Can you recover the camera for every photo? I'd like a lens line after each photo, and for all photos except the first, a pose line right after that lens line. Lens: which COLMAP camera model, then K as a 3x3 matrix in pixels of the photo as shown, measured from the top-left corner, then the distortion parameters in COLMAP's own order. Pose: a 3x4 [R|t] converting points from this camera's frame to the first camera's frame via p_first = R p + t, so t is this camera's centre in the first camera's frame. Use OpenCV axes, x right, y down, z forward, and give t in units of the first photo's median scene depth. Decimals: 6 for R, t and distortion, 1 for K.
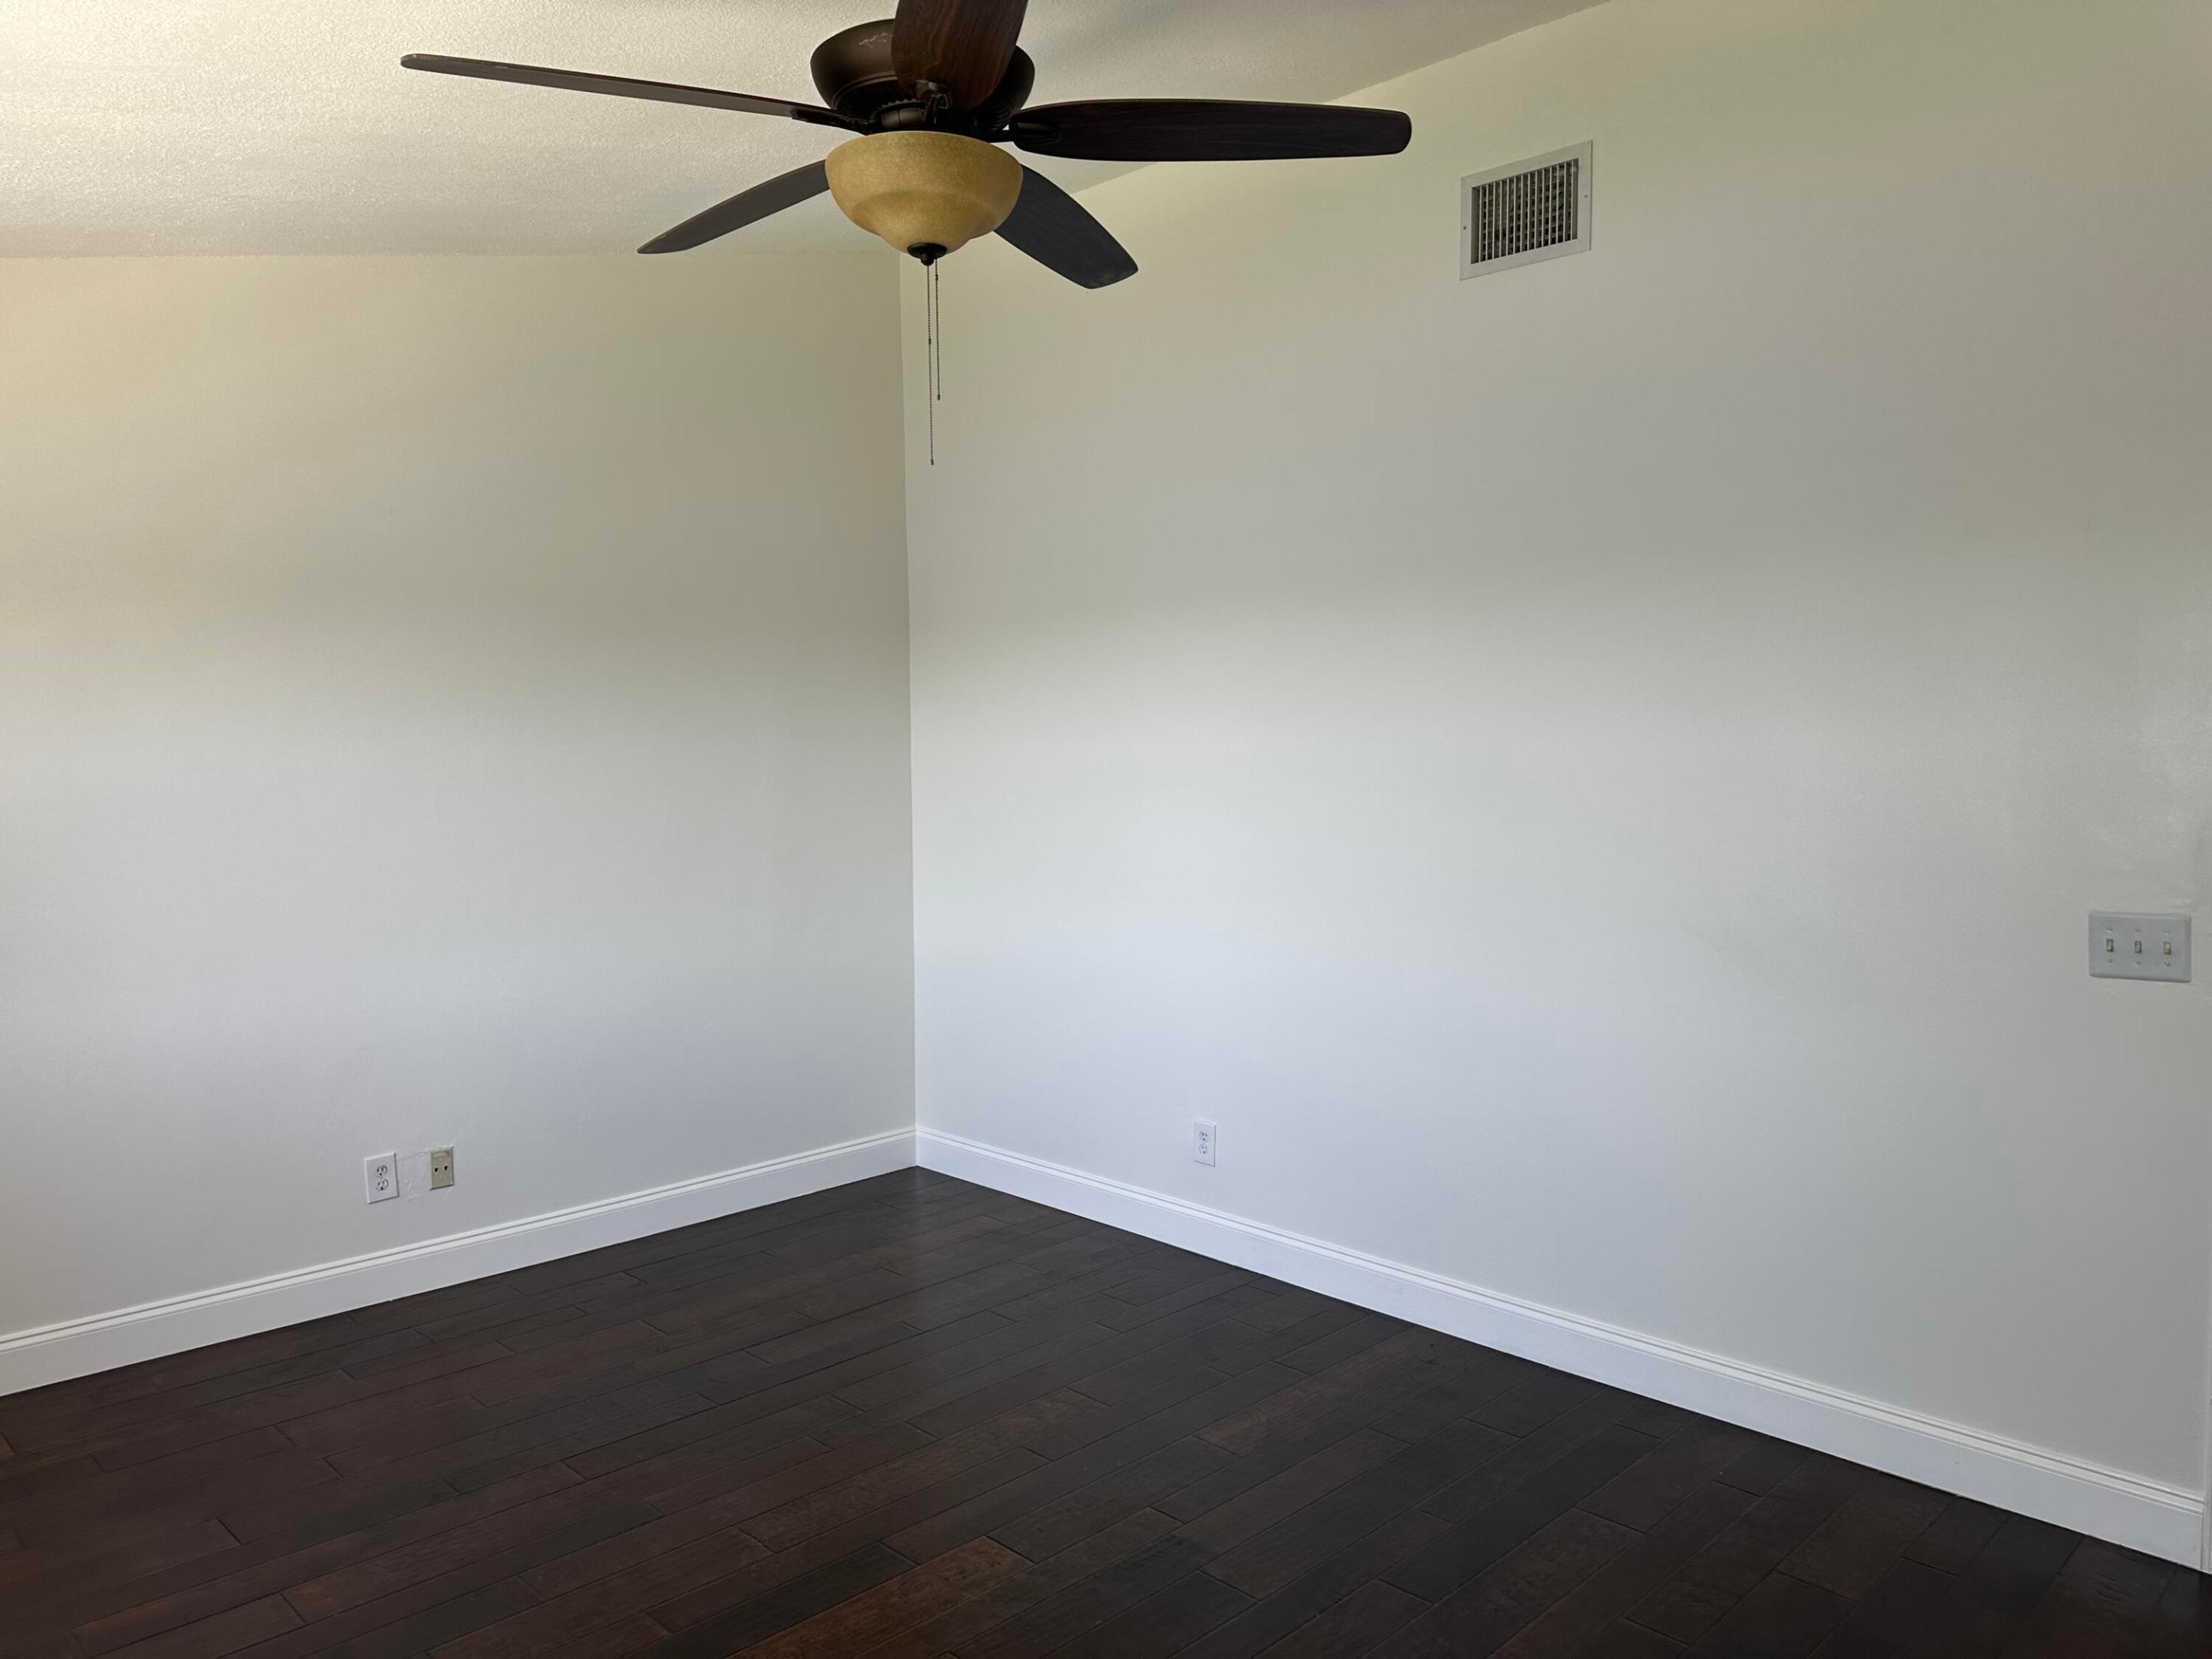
lens RADIAL K [[1558.5, 0, 1106.0], [0, 1558.5, 829.5], [0, 0, 1]] dist [-0.006779, -0.006619]
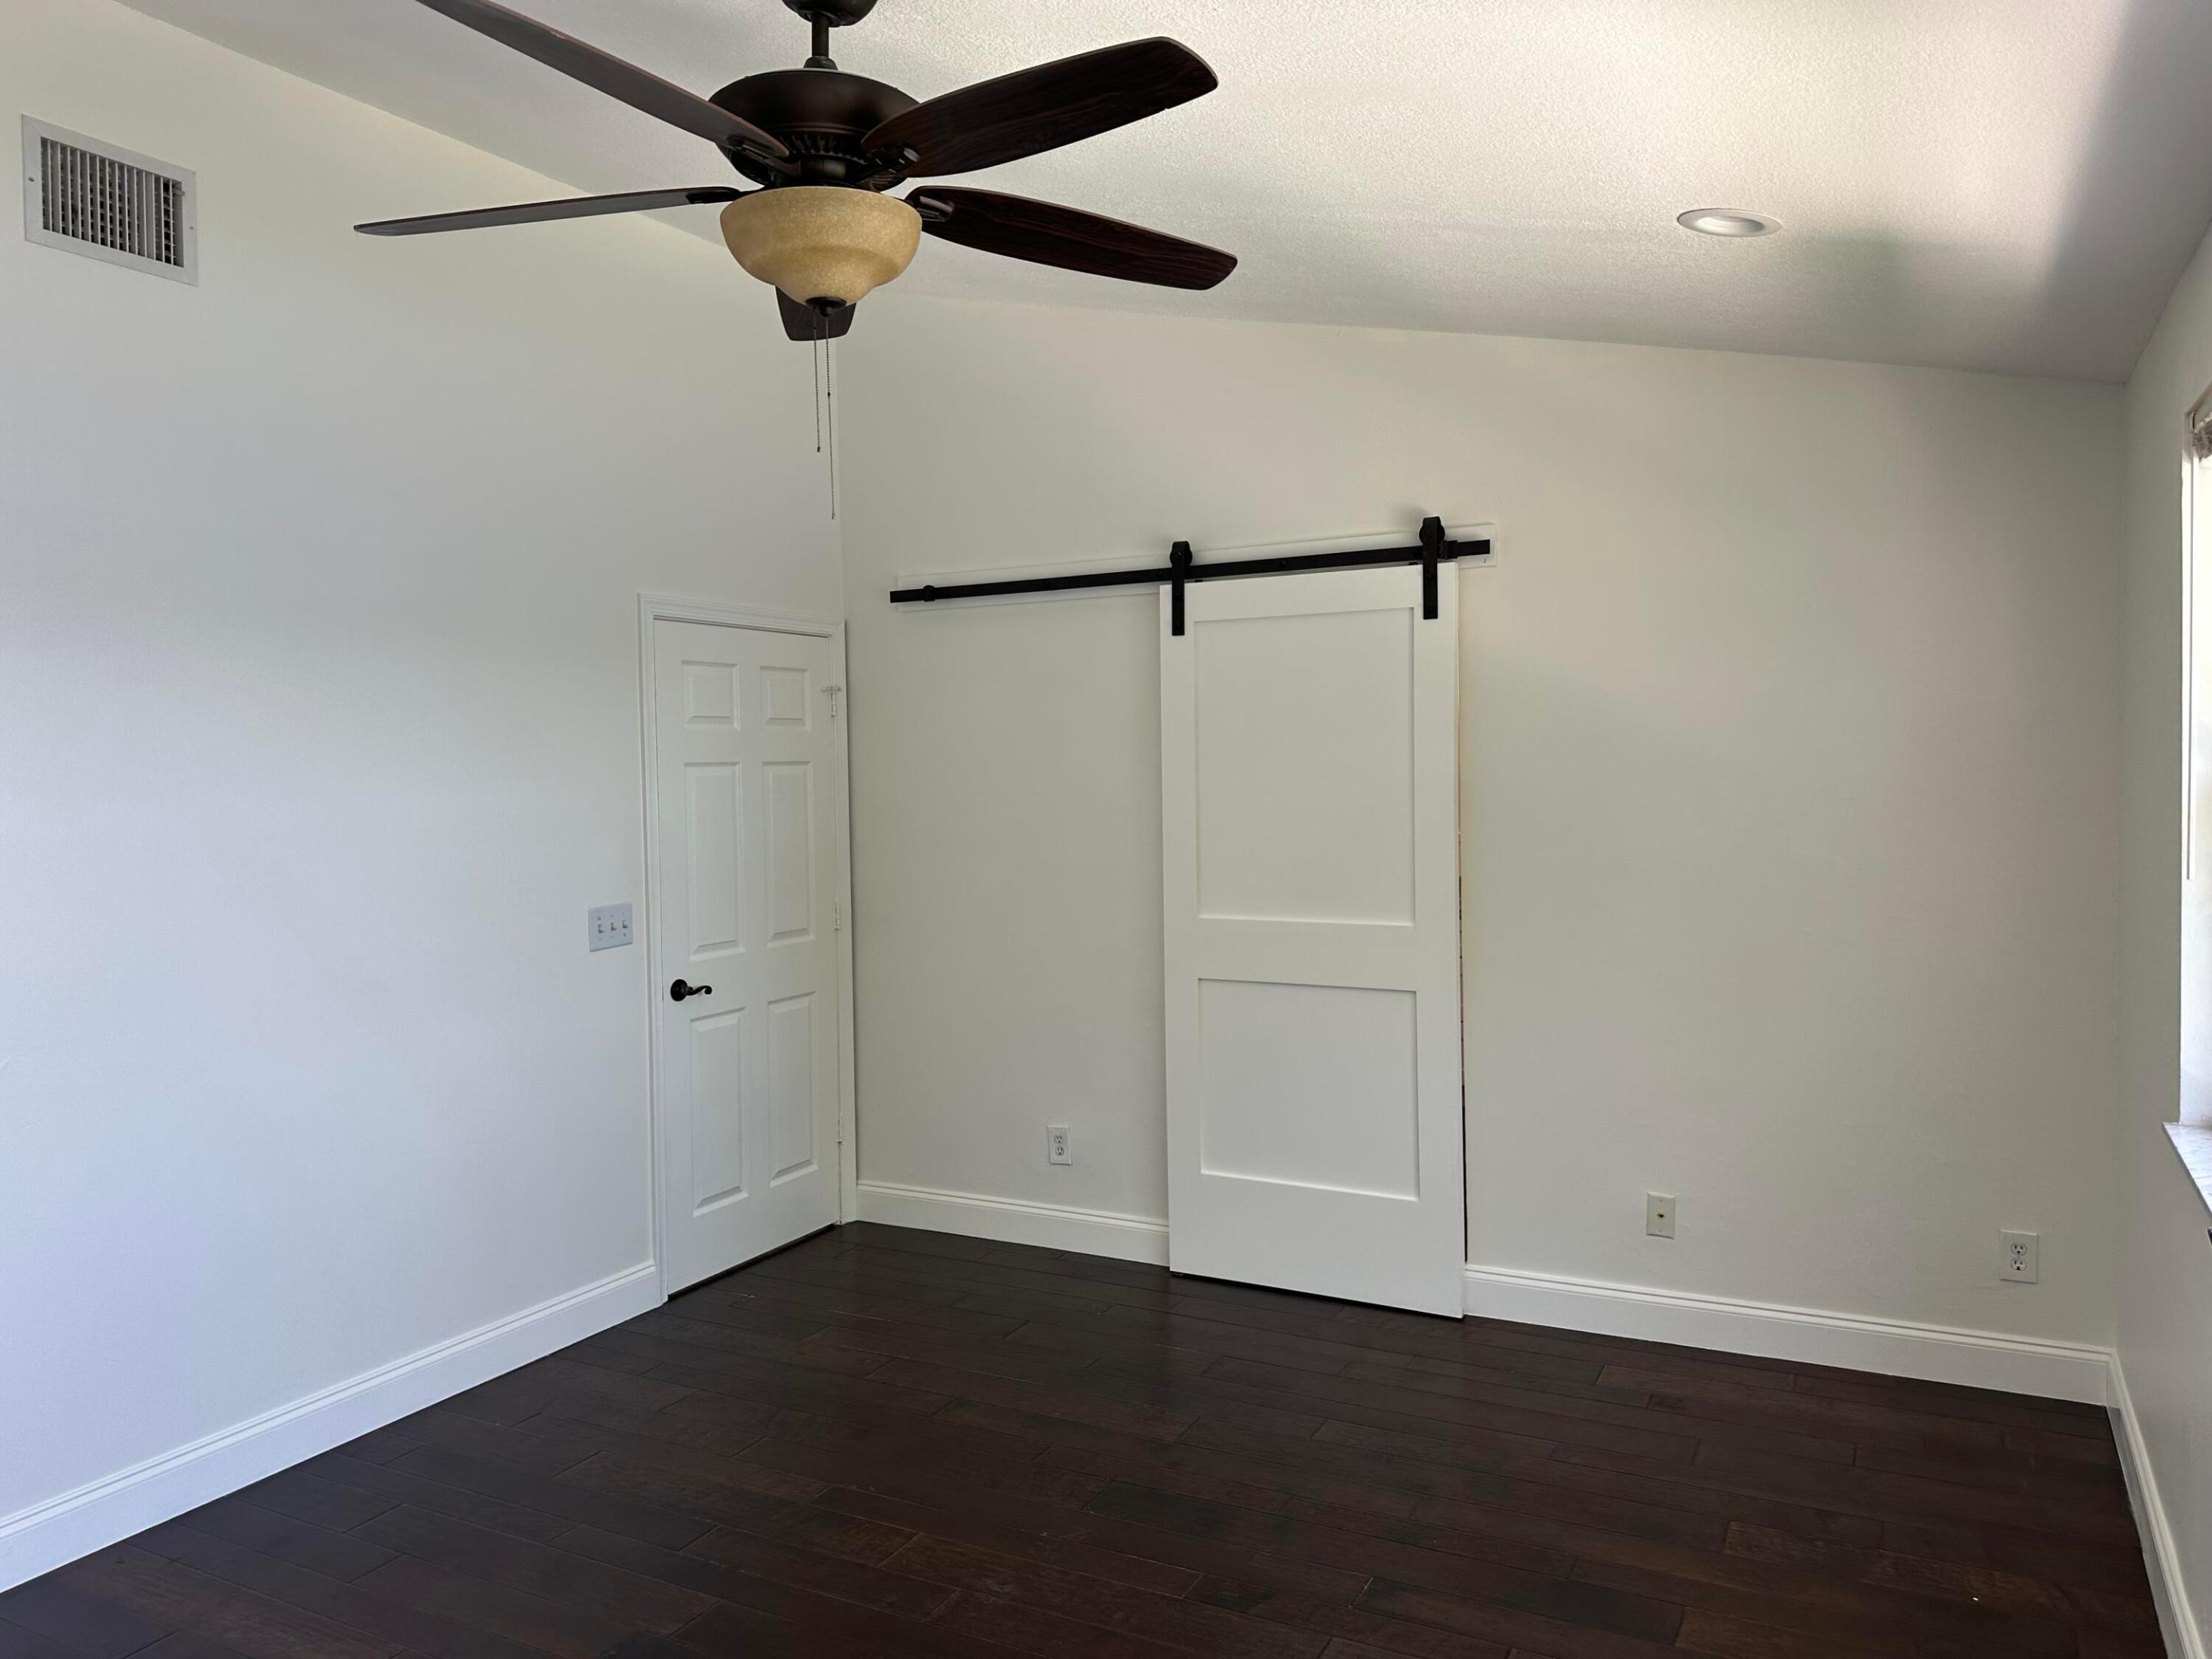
lens RADIAL K [[1558.5, 0, 1106.0], [0, 1558.5, 829.5], [0, 0, 1]] dist [-0.006779, -0.006619]
pose [[-0.294327, -0.026185, 0.955346, -0.764125], [0.083963, 0.995051, 0.053140, -0.048255], [-0.952009, 0.095854, -0.290672, 0.783886]]
